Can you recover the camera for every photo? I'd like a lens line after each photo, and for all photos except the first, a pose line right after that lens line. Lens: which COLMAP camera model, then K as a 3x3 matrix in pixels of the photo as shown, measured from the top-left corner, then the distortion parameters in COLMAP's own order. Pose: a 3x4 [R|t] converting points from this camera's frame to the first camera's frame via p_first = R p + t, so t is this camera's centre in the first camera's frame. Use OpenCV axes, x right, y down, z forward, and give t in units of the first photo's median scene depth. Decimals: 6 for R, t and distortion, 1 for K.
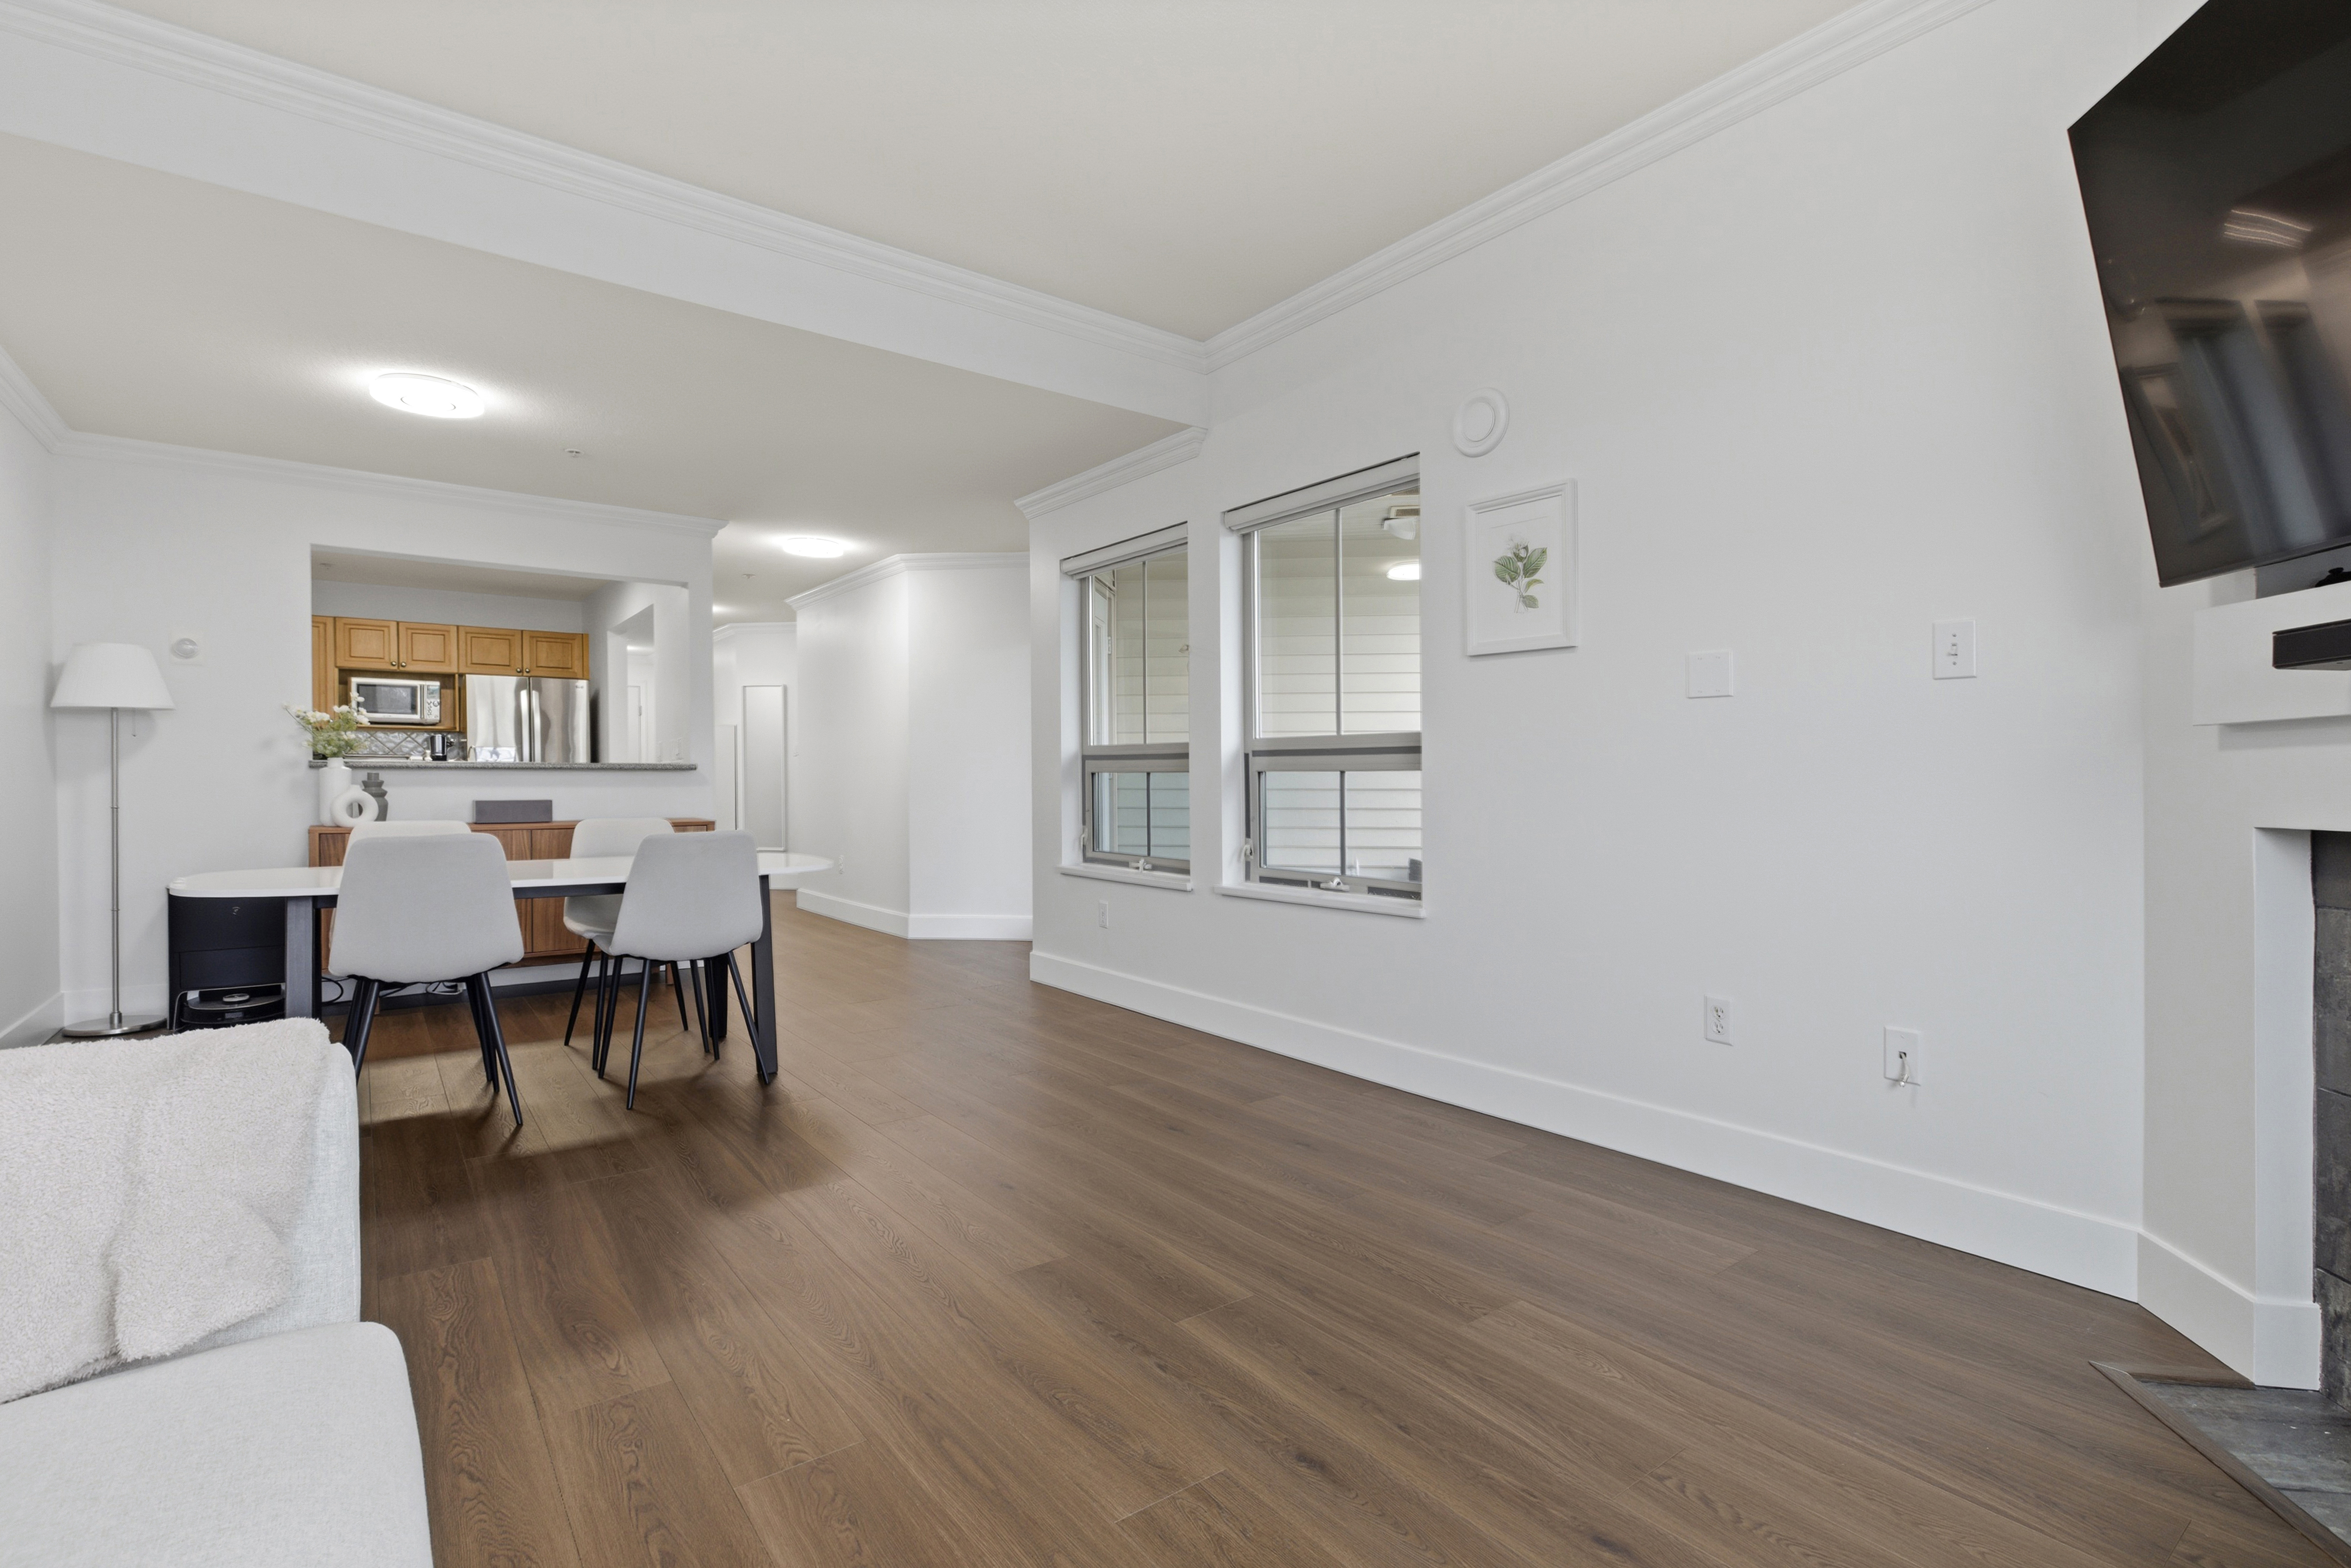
lens RADIAL K [[1102.0, 0, 1199.6], [0, 1102.0, 794.3], [0, 0, 1]] dist [-0.000334, -0.000033]
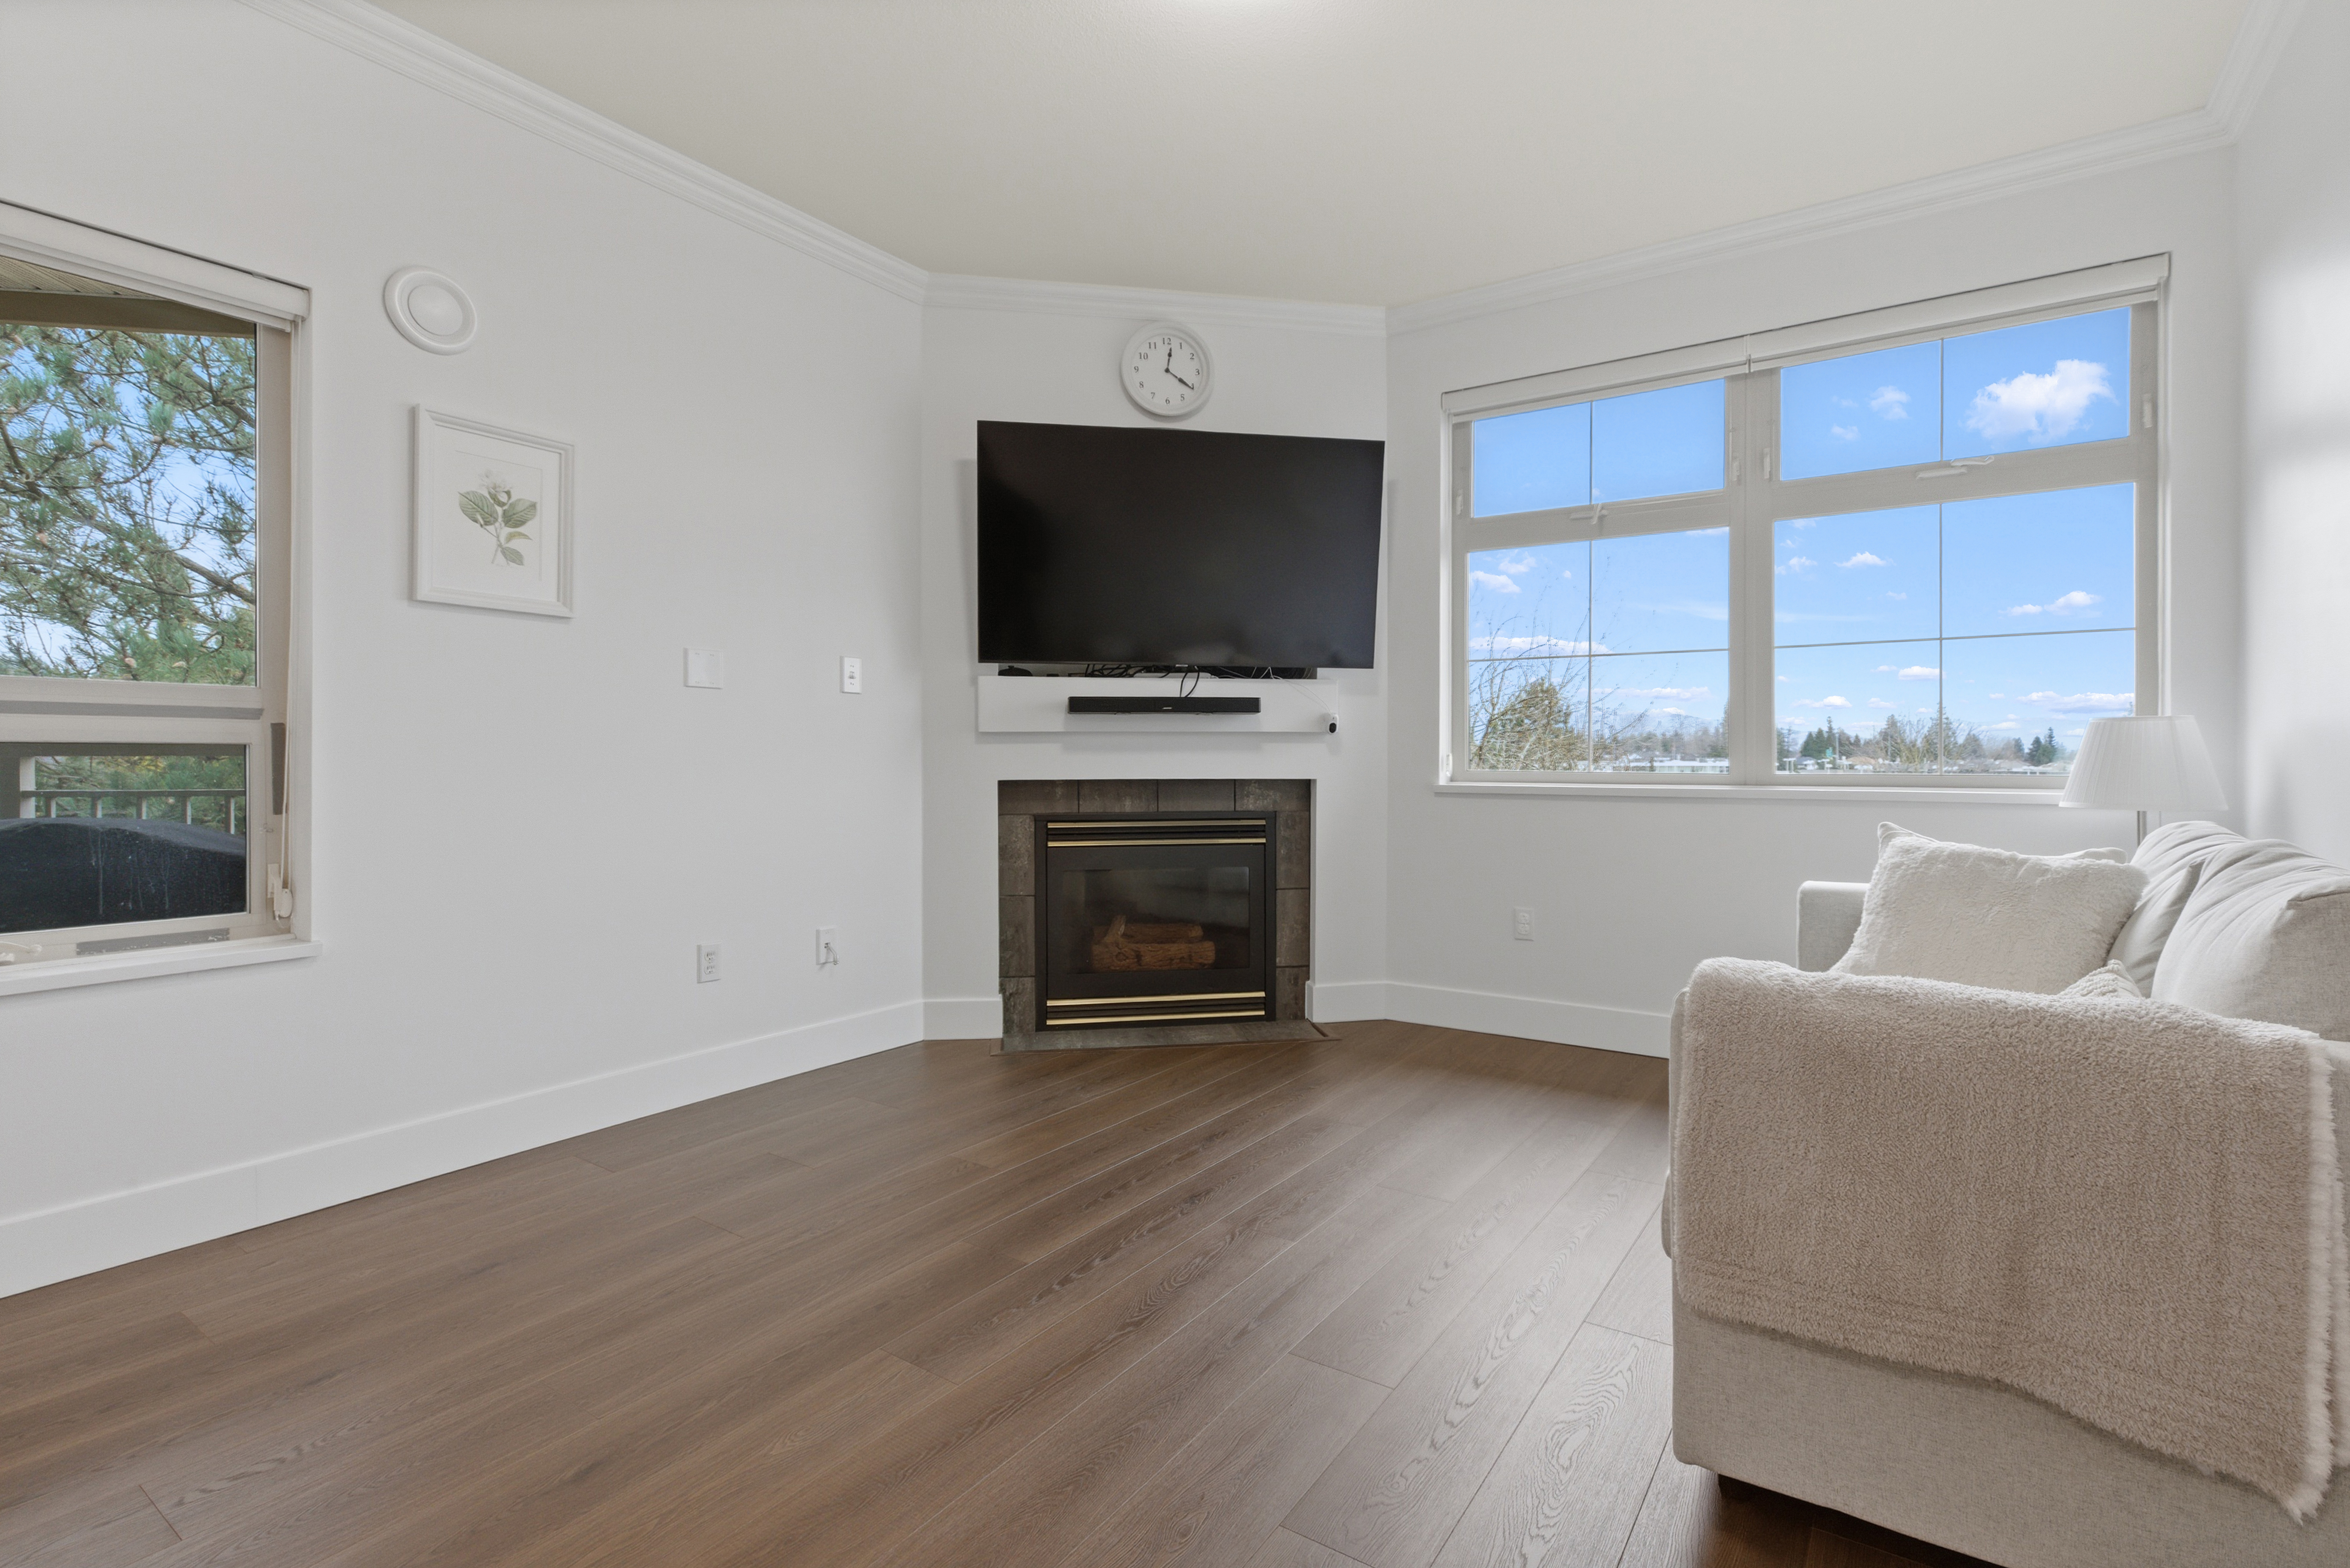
lens RADIAL K [[1102.1, 0, 1209.9], [0, 1102.1, 757.0], [0, 0, 1]] dist [-0.002246, 0.000372]
pose [[-0.315301, -0.002147, 0.948989, -0.774699], [0.010521, 0.999928, 0.005758, -0.014764], [-0.948934, 0.011800, -0.315255, 0.820148]]
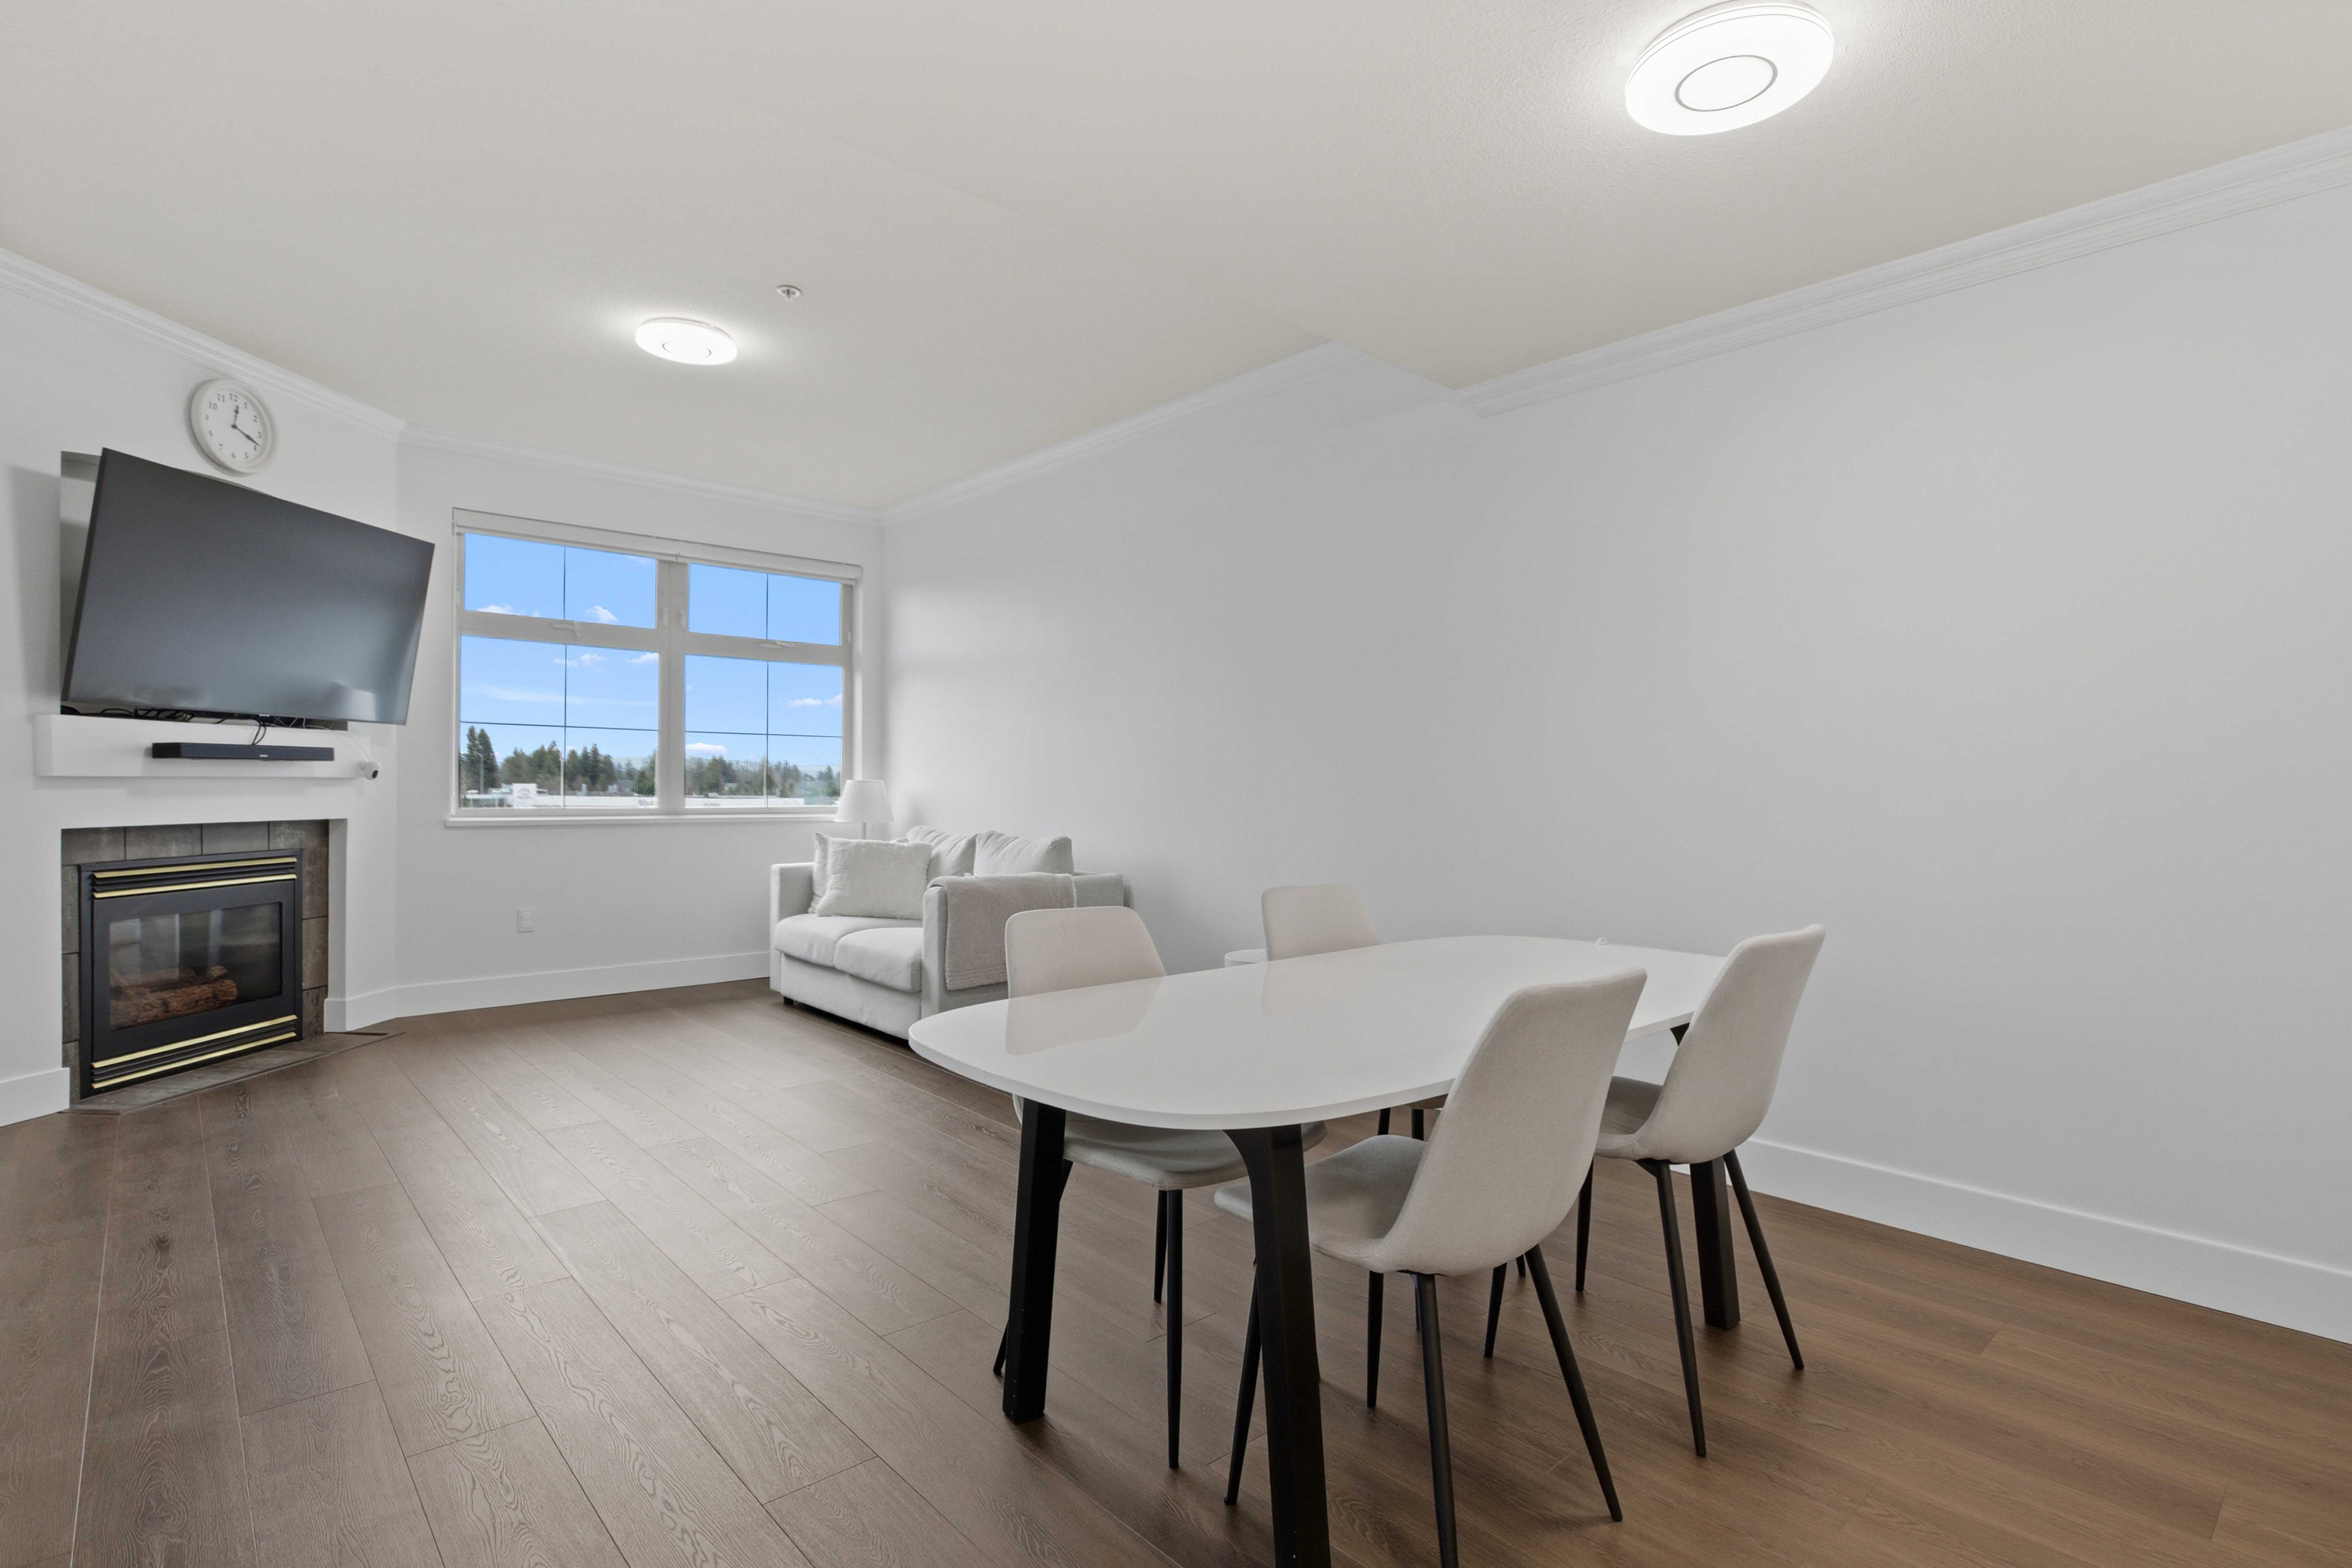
lens RADIAL K [[1136.1, 0, 1165.0], [0, 1136.1, 817.7], [0, 0, 1]] dist [0.000966, -0.000260]
pose [[-0.997726, -0.010754, -0.066544, -0.555781], [-0.013506, 0.999066, 0.041043, -0.062043], [0.066040, 0.041848, -0.996939, 1.986801]]
